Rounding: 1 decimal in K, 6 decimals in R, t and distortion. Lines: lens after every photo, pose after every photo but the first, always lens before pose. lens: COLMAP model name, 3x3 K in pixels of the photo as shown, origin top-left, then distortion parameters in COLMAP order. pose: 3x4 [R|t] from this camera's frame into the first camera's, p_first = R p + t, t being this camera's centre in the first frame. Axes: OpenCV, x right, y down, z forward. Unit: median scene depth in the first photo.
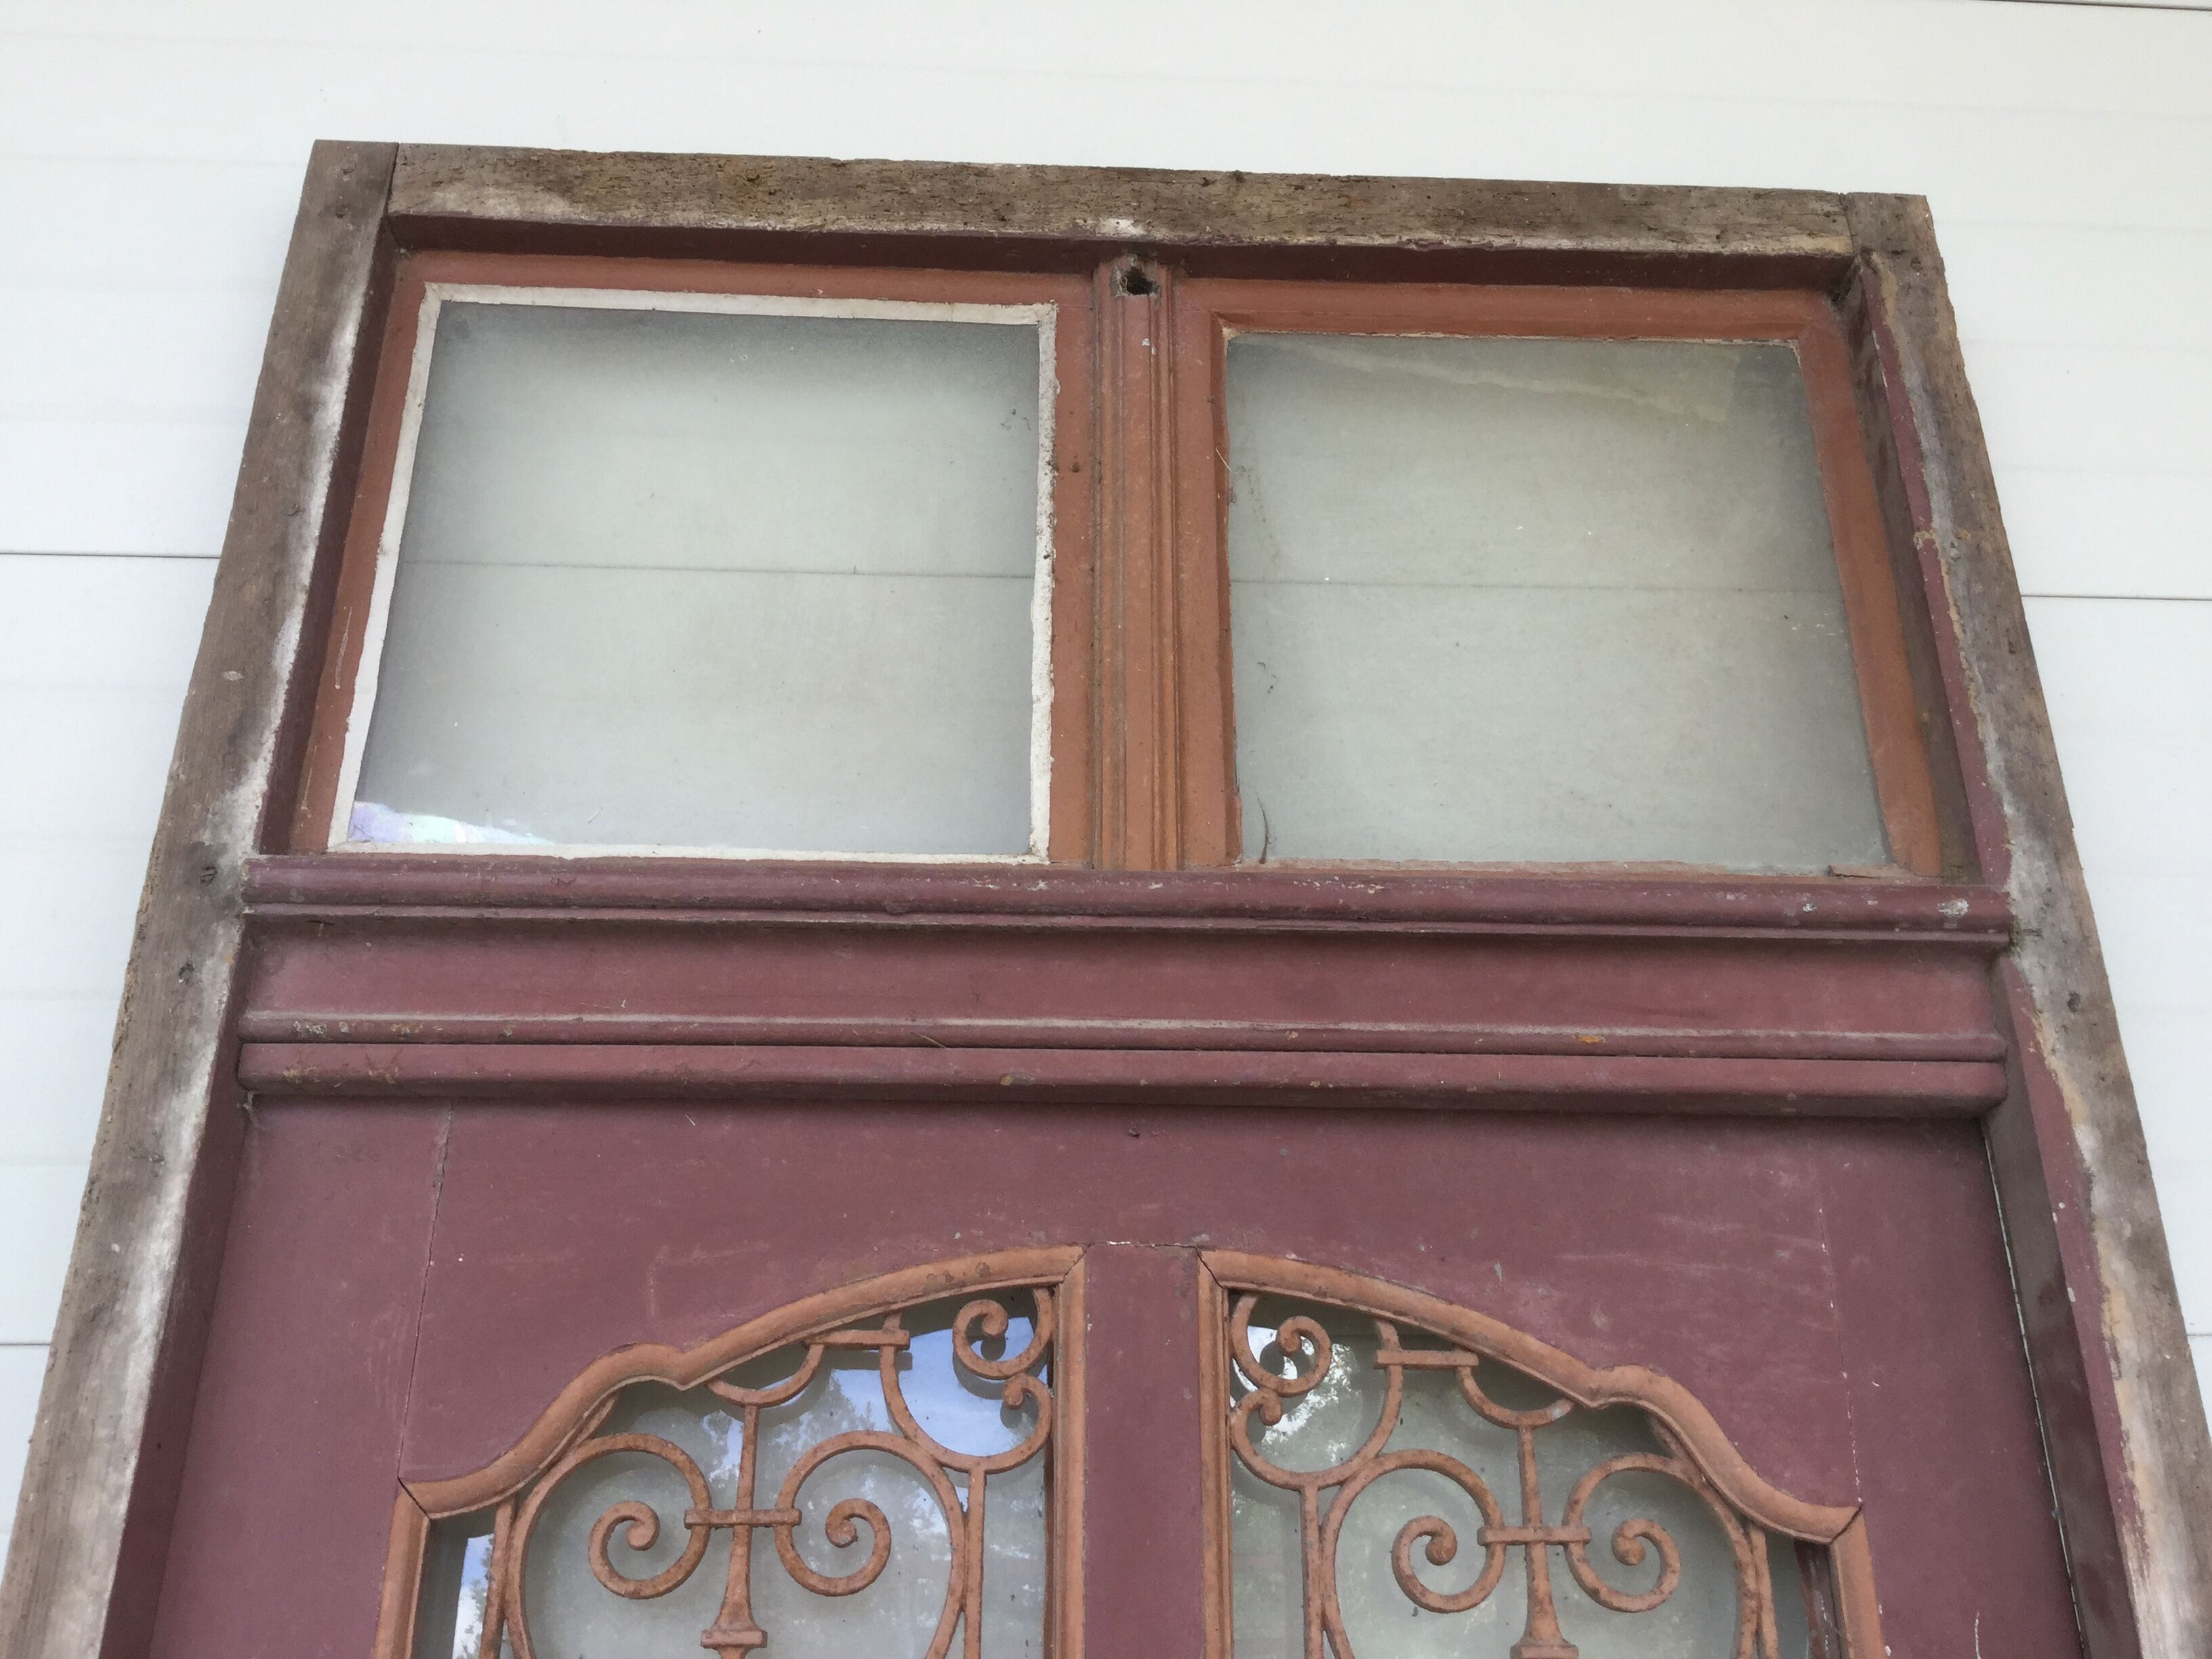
lens RADIAL K [[1983.9, 0, 1114.6], [0, 1983.9, 817.4], [0, 0, 1]] dist [0.061015, -0.106094]
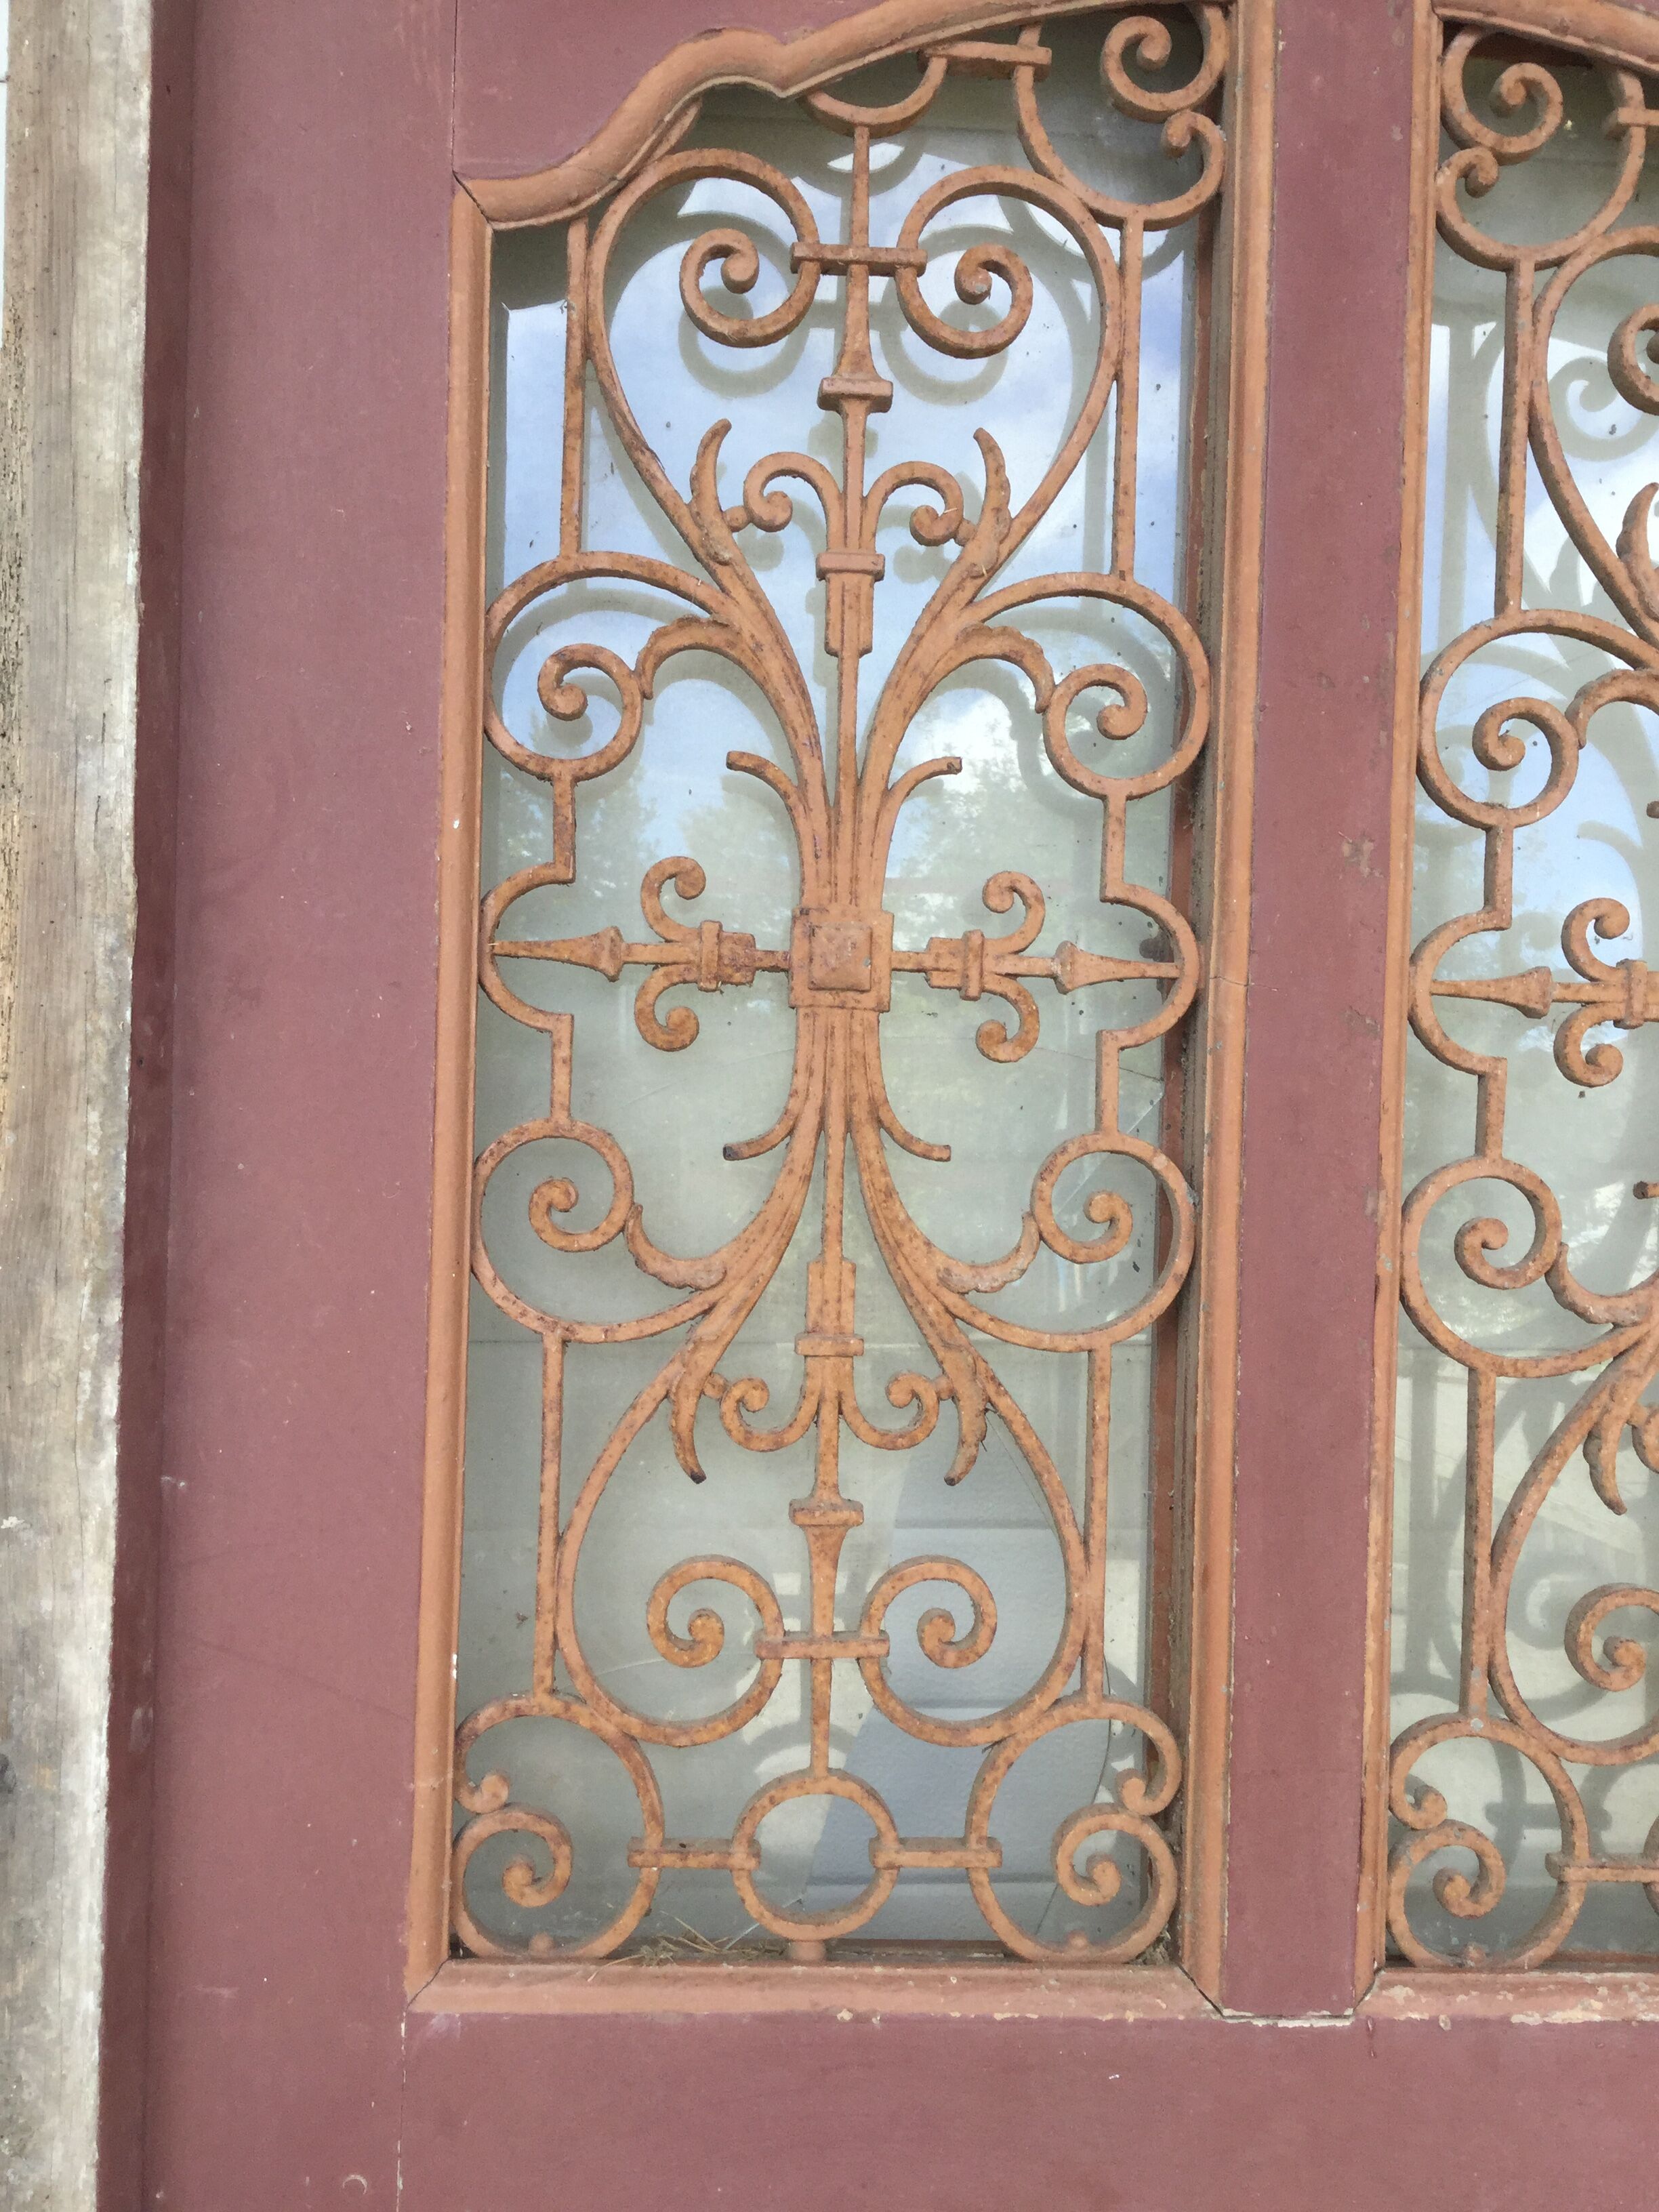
lens RADIAL K [[2032.5, 0, 829.5], [0, 2032.5, 1106.0], [0, 0, 1]] dist [0.037191, -0.071873]
pose [[0.999531, 0.026986, 0.014468, -0.194330], [-0.030598, 0.897725, 0.439492, 0.284112], [-0.001128, -0.439728, 0.898130, 0.078281]]
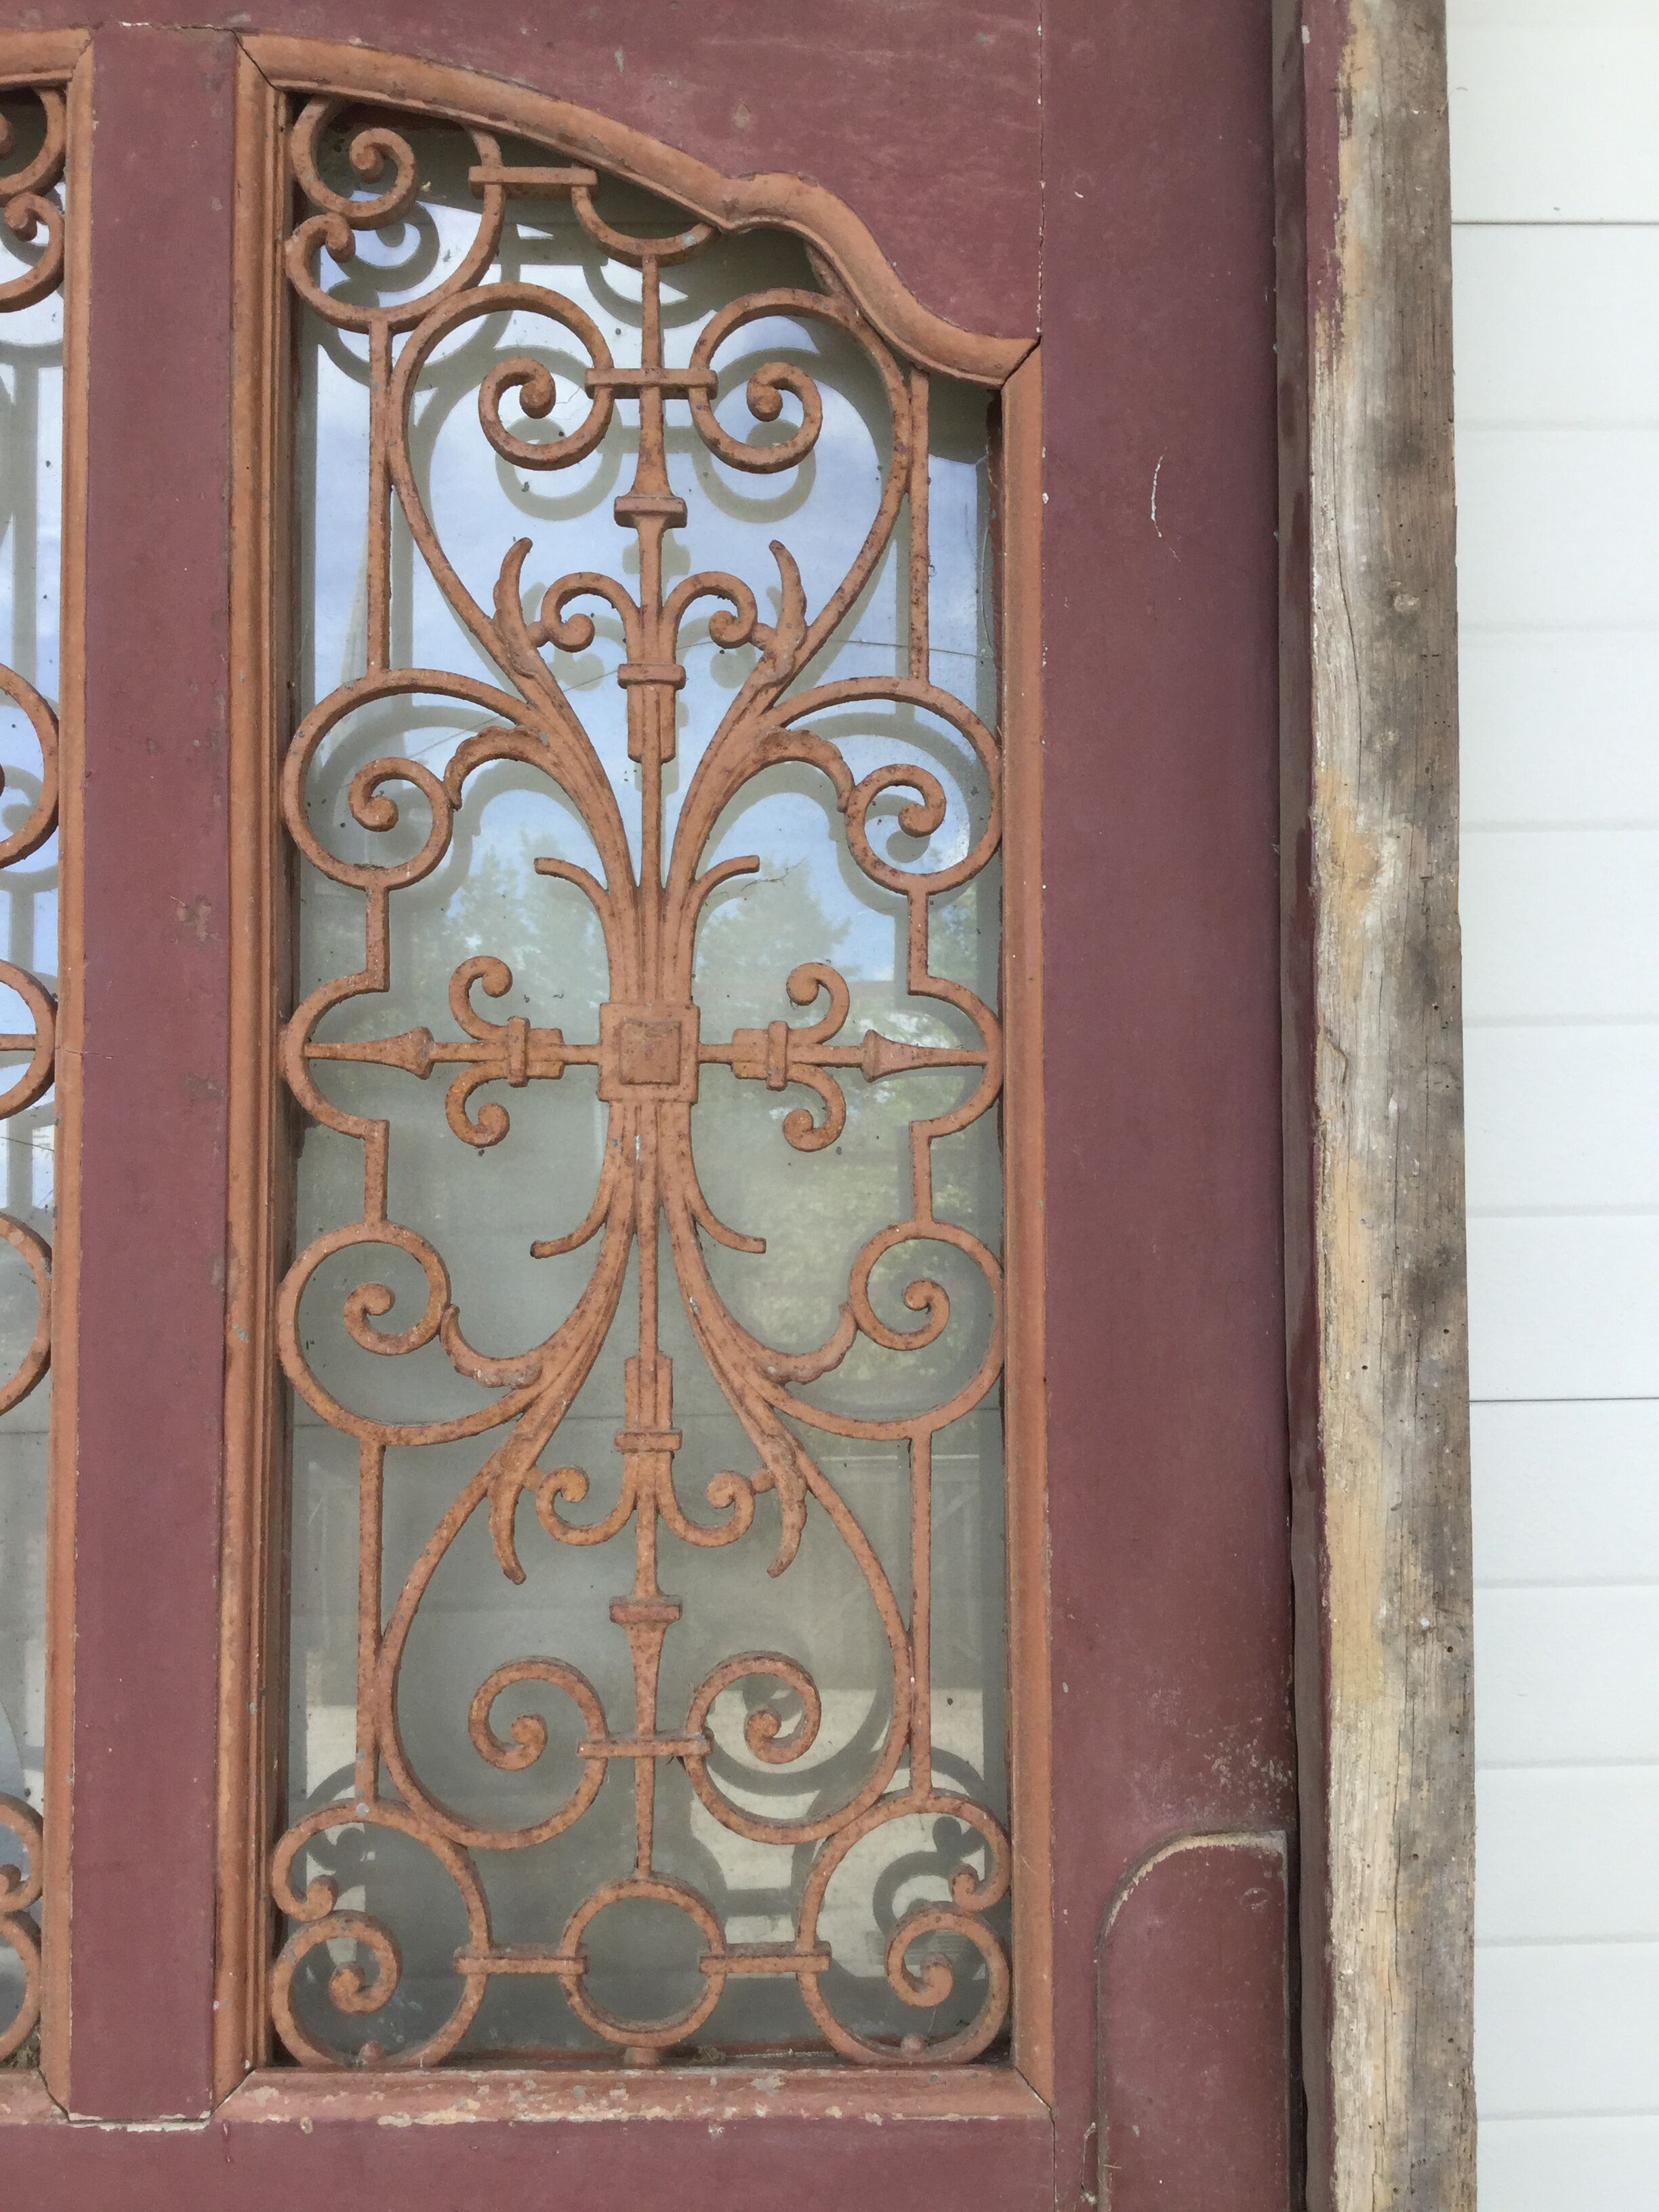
lens RADIAL K [[1983.9, 0, 837.4], [0, 1983.9, 1112.0], [0, 0, 1]] dist [0.061015, -0.106094]
pose [[0.999643, -0.006194, -0.025974, 0.306895], [0.016003, 0.917661, 0.397042, 0.306763], [0.021376, -0.397316, 0.917433, 0.105379]]
